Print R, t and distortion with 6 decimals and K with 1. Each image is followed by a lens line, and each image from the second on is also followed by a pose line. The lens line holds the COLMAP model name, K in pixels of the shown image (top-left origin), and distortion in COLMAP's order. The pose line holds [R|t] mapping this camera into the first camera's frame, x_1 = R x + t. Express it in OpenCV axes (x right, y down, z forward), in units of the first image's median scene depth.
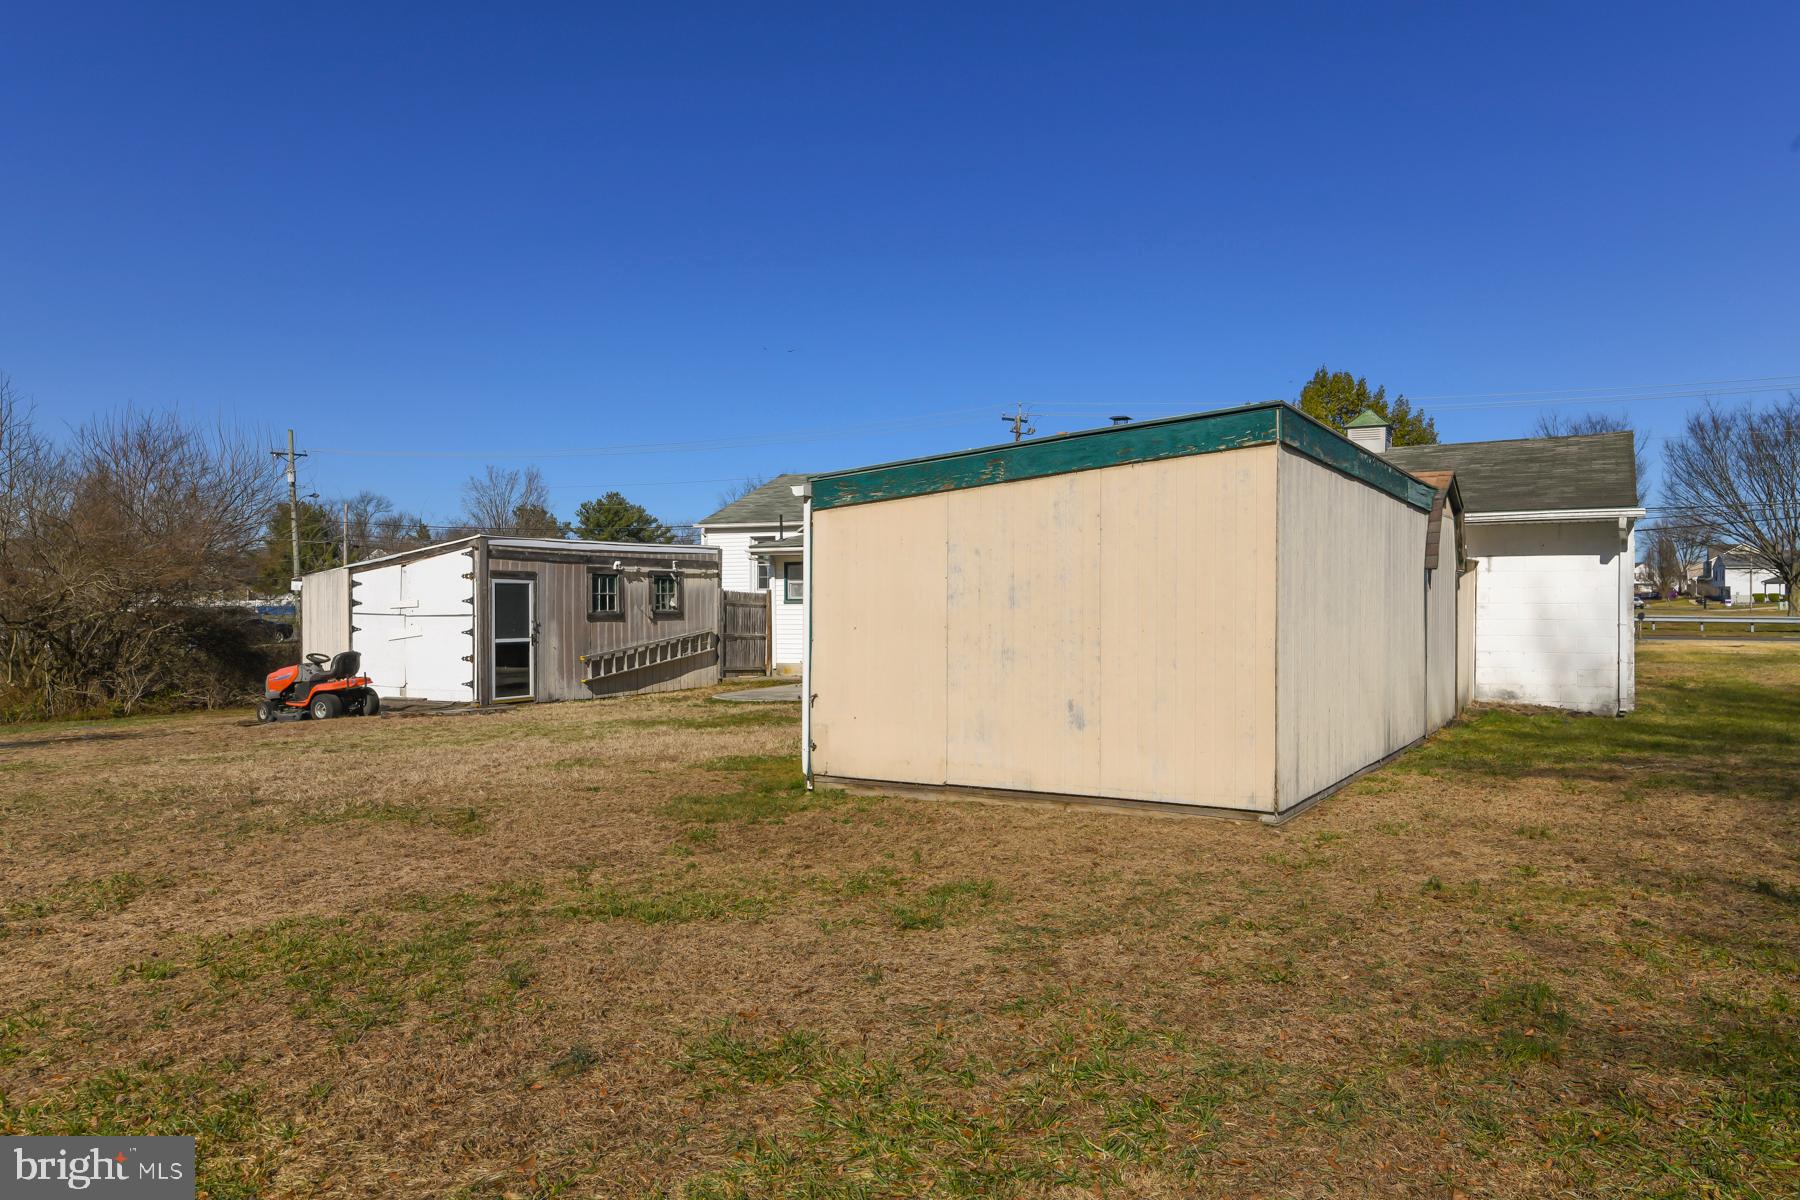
lens RADIAL K [[1298.1, 0, 912.7], [0, 1298.1, 603.7], [0, 0, 1]] dist [0.059925, -0.002732]
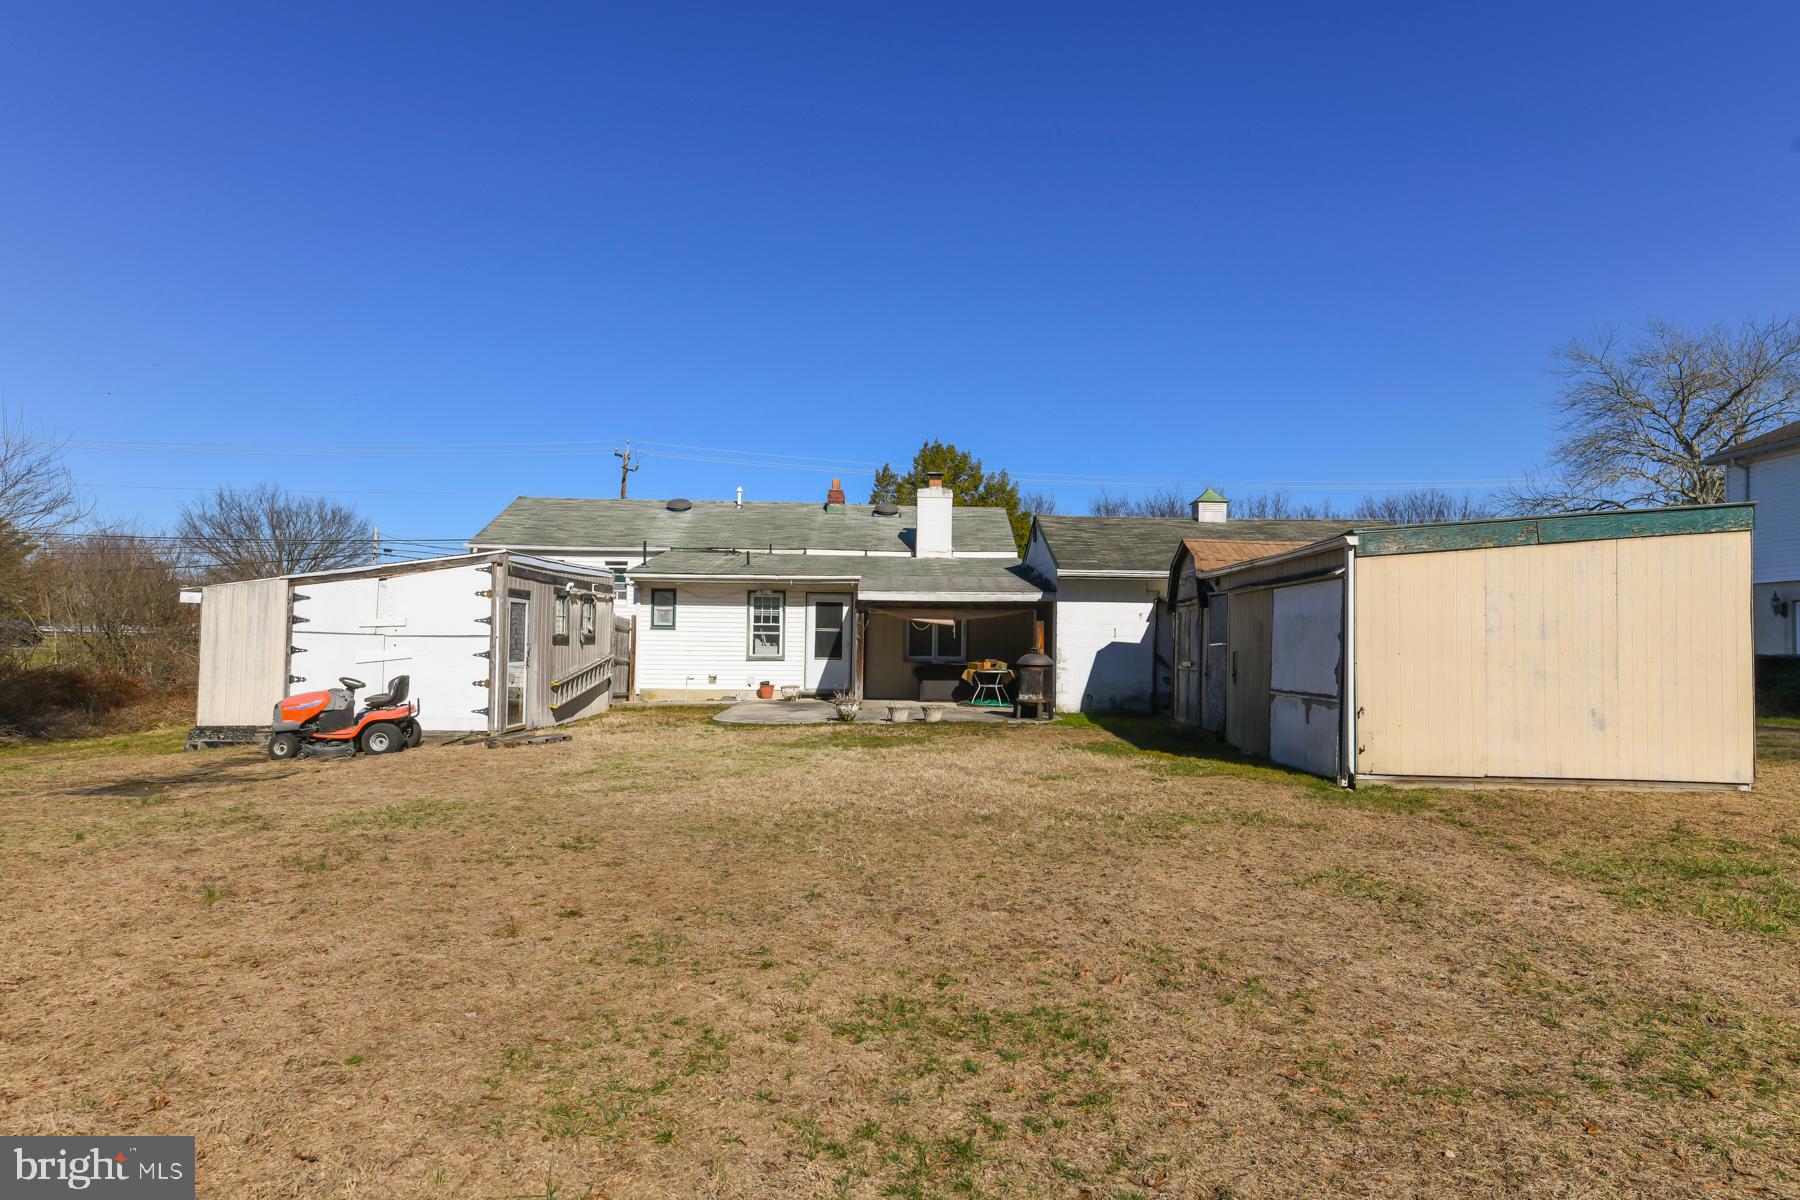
lens RADIAL K [[1199.8, 0, 932.5], [0, 1199.8, 607.4], [0, 0, 1]] dist [0.052441, 0.004357]
pose [[0.866669, 0.028457, 0.498072, -0.490406], [-0.016790, 0.999470, -0.027889, 0.006950], [-0.498601, 0.015808, 0.866687, 0.106584]]
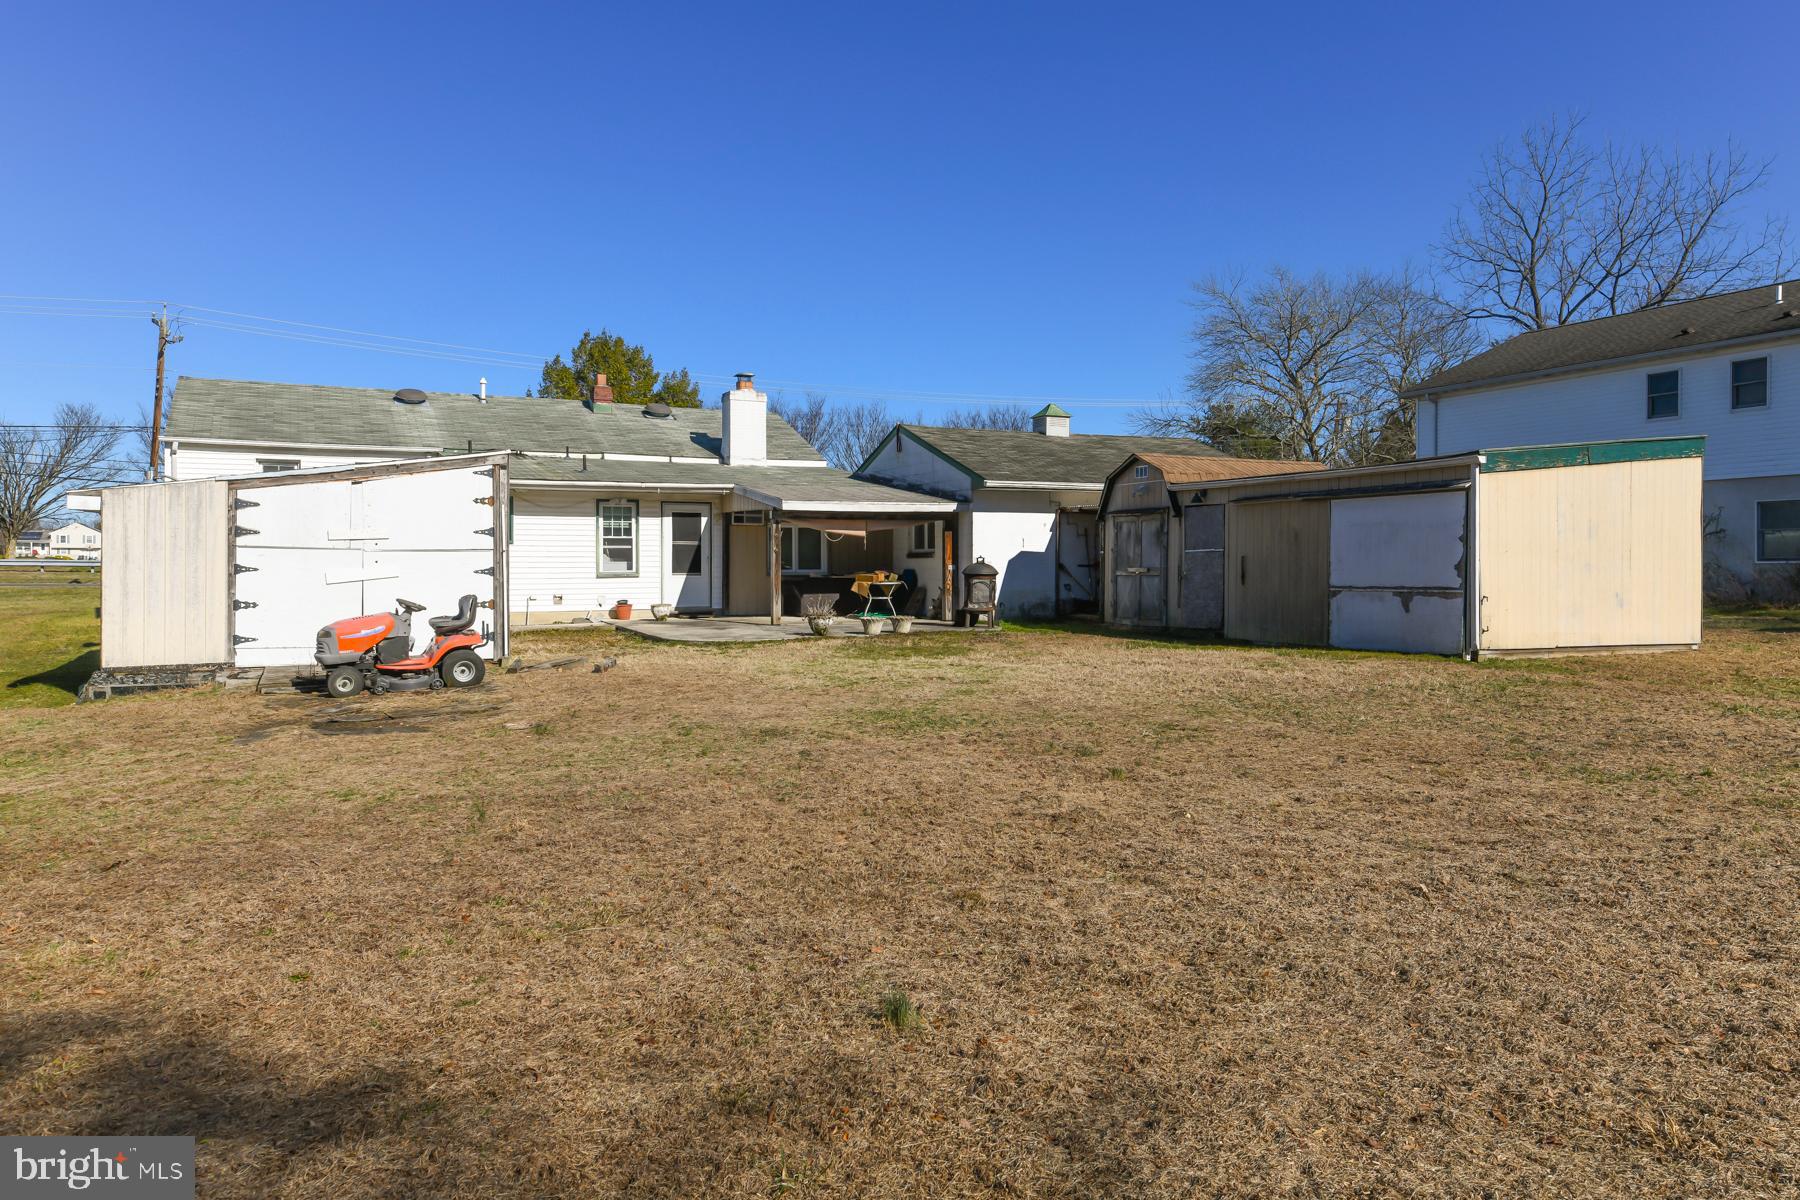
lens RADIAL K [[1298.1, 0, 964.1], [0, 1298.1, 600.4], [0, 0, 1]] dist [0.059925, -0.002732]
pose [[0.585820, -0.022228, 0.810136, -0.816291], [-0.001865, 0.999584, 0.028775, 0.015939], [-0.810439, -0.018368, 0.585535, 0.296565]]
